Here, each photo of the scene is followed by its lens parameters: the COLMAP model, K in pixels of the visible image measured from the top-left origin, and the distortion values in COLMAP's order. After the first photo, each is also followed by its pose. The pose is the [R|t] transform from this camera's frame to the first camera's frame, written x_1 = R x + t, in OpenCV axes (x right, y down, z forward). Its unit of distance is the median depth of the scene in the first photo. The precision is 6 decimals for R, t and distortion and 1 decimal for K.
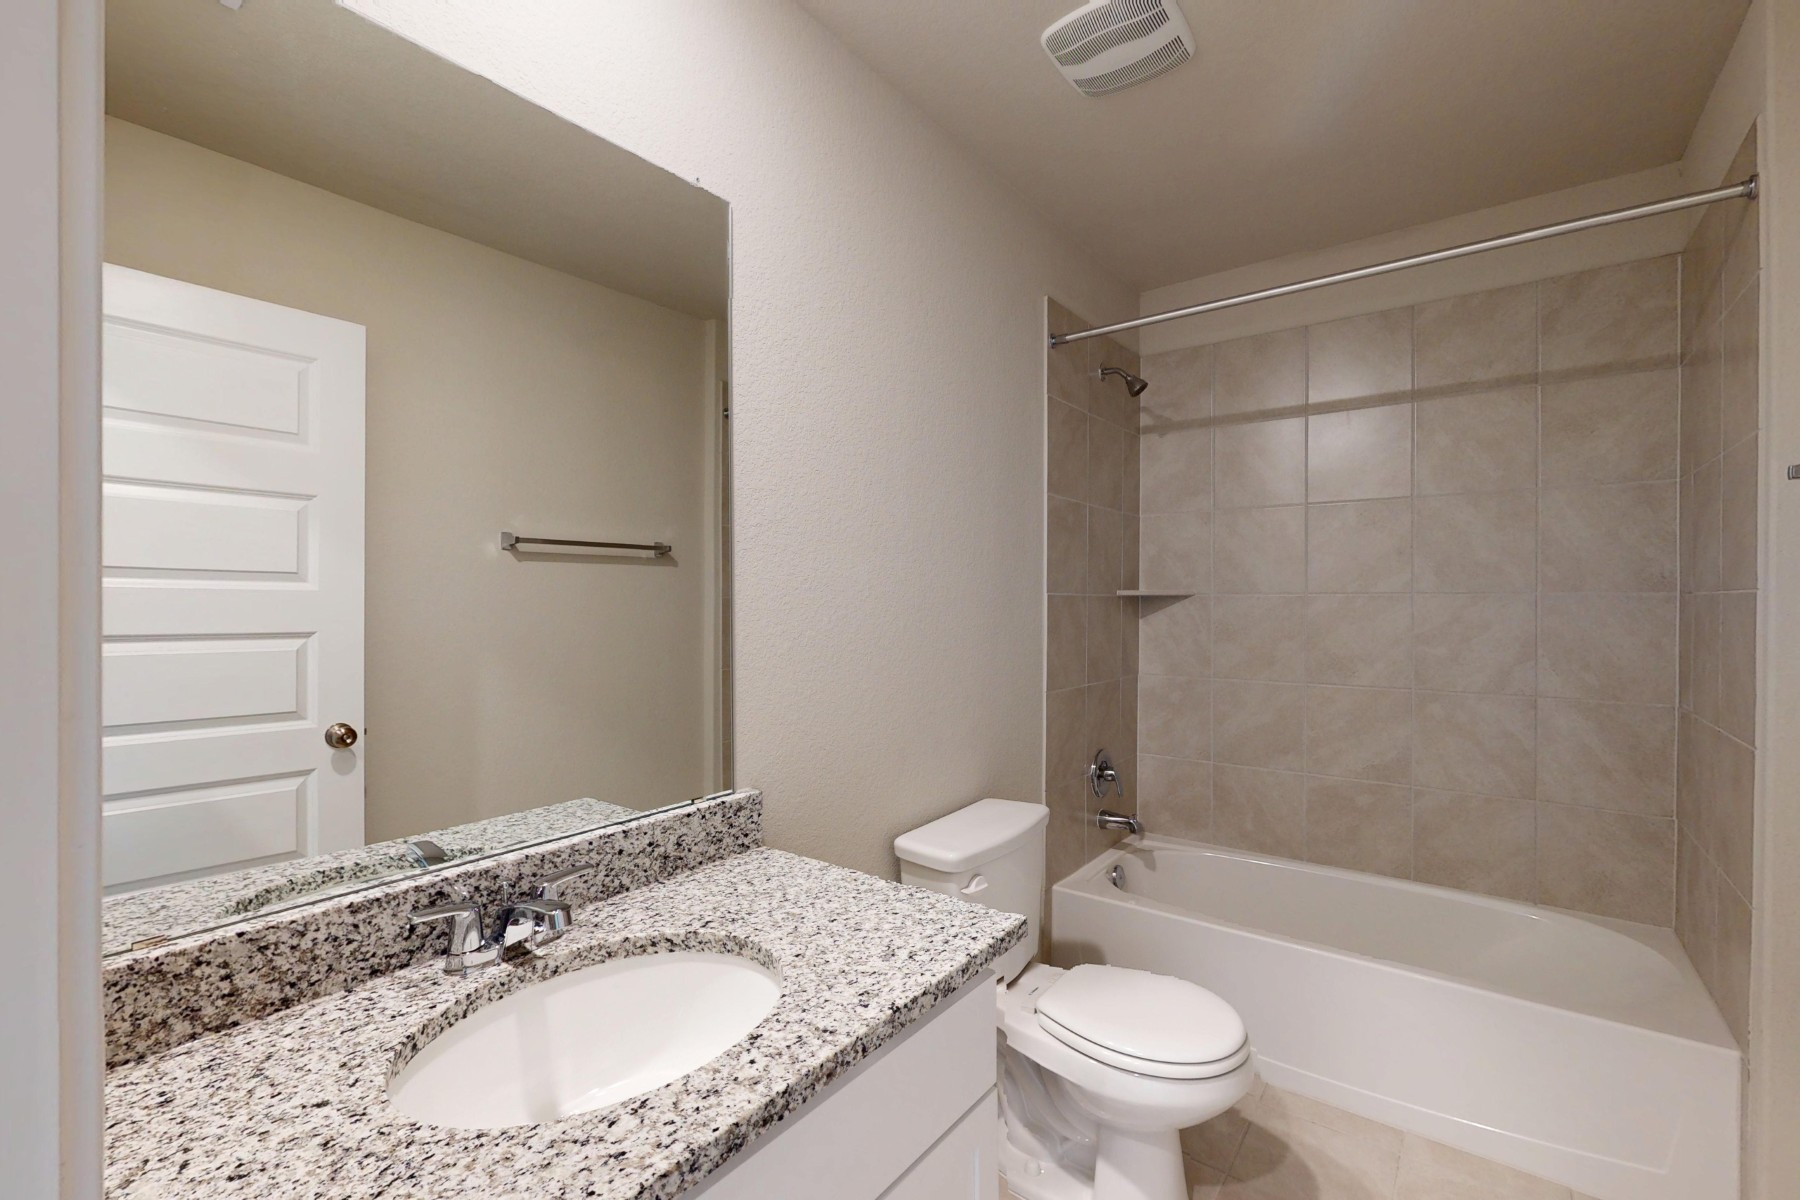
lens RADIAL K [[778.9, 0, 903.7], [0, 778.9, 602.9], [0, 0, 1]] dist [-0.000353, 0.000037]
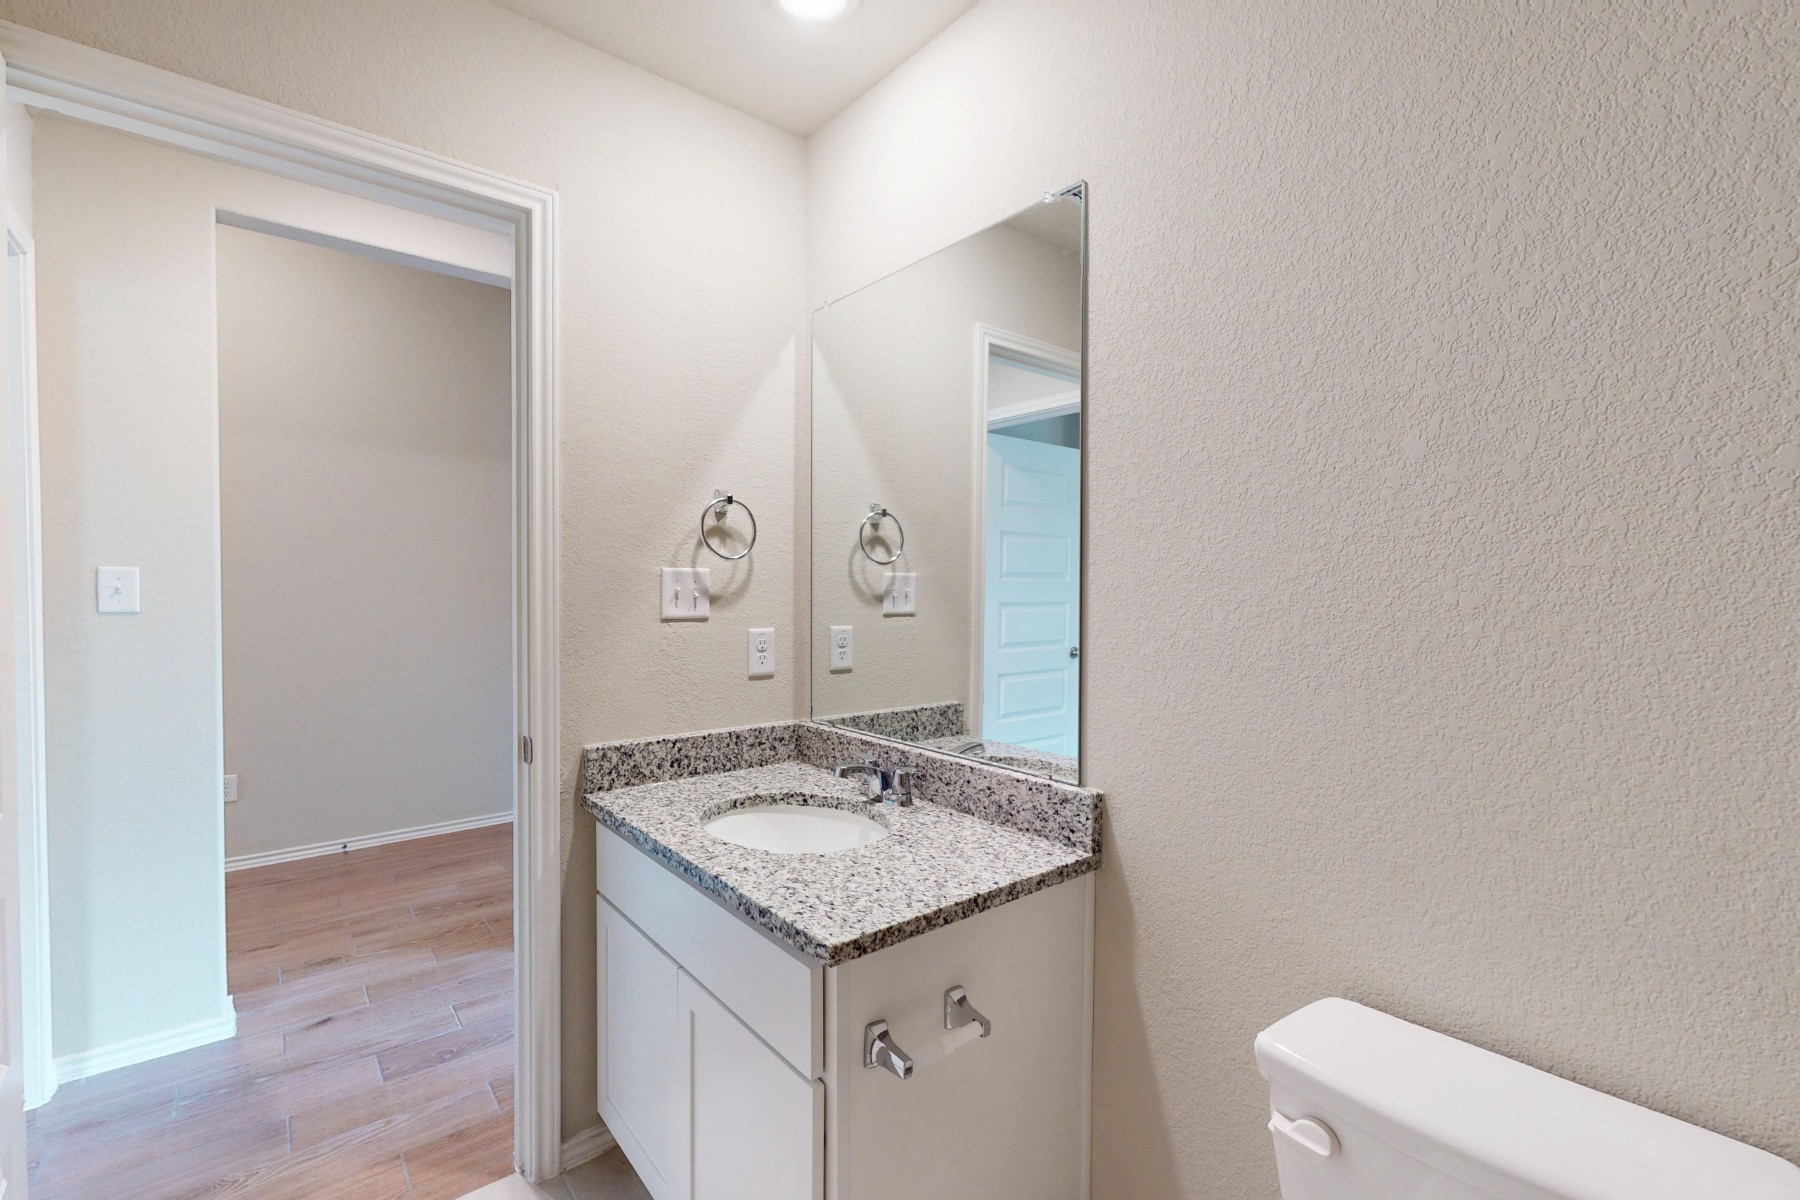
lens RADIAL K [[778.9, 0, 903.7], [0, 778.9, 602.9], [0, 0, 1]] dist [-0.000353, 0.000037]
pose [[-0.221797, 0.020396, -0.974880, 1.023909], [-0.011499, 0.999657, 0.023531, -0.009406], [0.975025, 0.016429, -0.221486, 1.306725]]
